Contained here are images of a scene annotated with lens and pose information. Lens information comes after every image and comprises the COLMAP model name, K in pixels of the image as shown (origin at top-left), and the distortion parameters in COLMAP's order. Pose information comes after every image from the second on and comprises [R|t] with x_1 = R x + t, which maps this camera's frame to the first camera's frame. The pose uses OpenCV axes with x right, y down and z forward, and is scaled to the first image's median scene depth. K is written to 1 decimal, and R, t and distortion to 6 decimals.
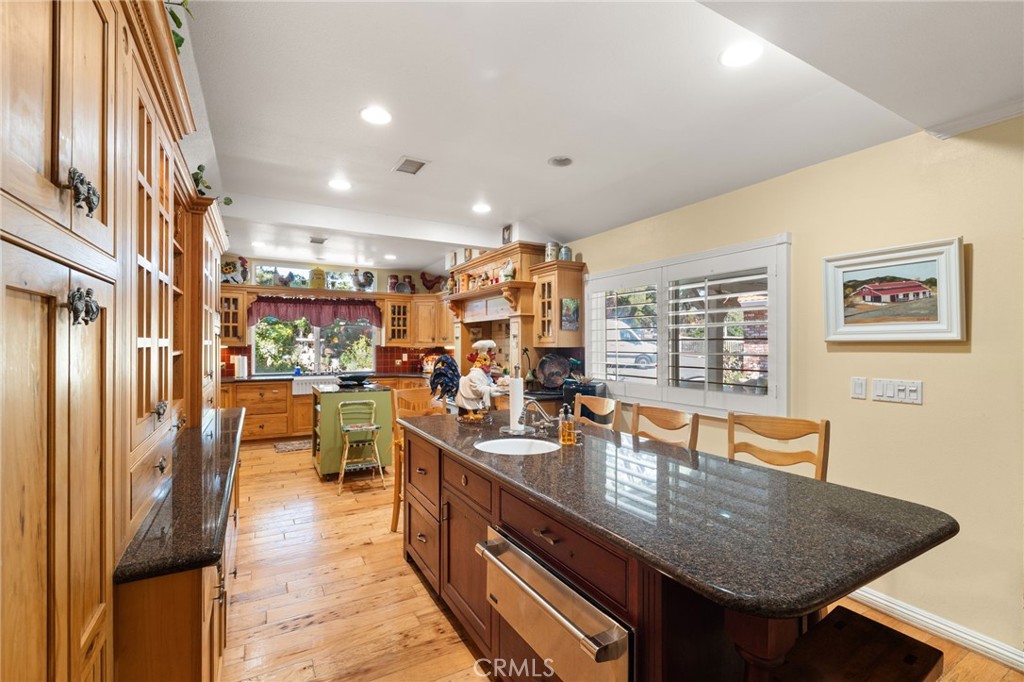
lens RADIAL K [[425.4, 0, 504.5], [0, 425.4, 344.1], [0, 0, 1]] dist [0.000171, 0.000259]
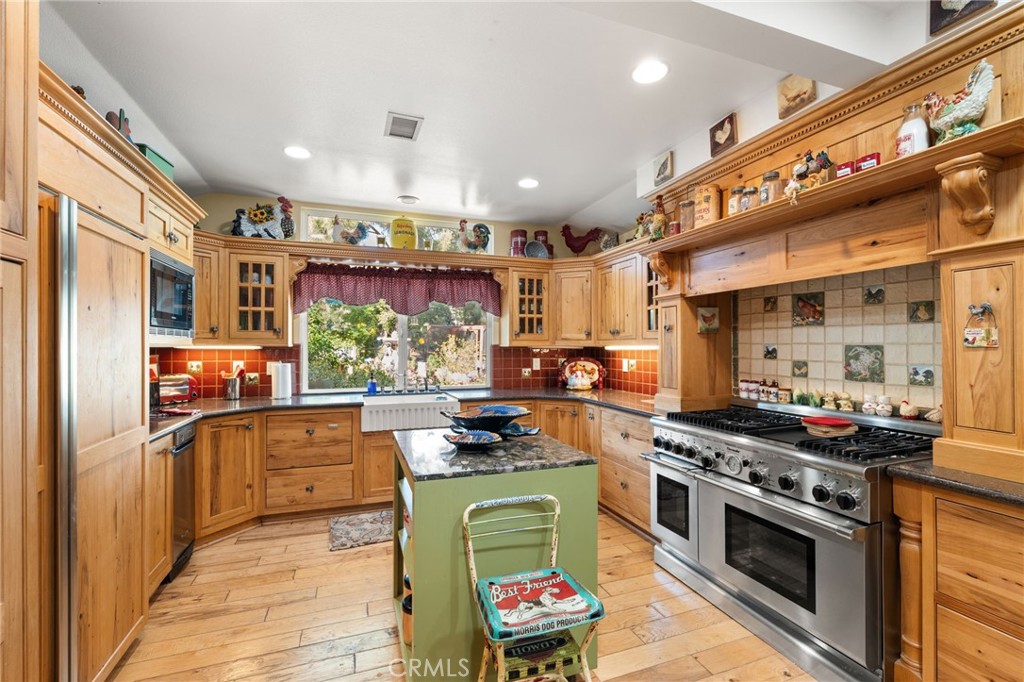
lens RADIAL K [[425.4, 0, 512.3], [0, 425.4, 343.6], [0, 0, 1]] dist [0.000171, 0.000259]
pose [[0.987189, -0.003975, -0.159507, -0.182778], [0.003215, 0.999982, -0.005018, 0.004499], [0.159524, 0.004441, 0.987184, 0.412110]]
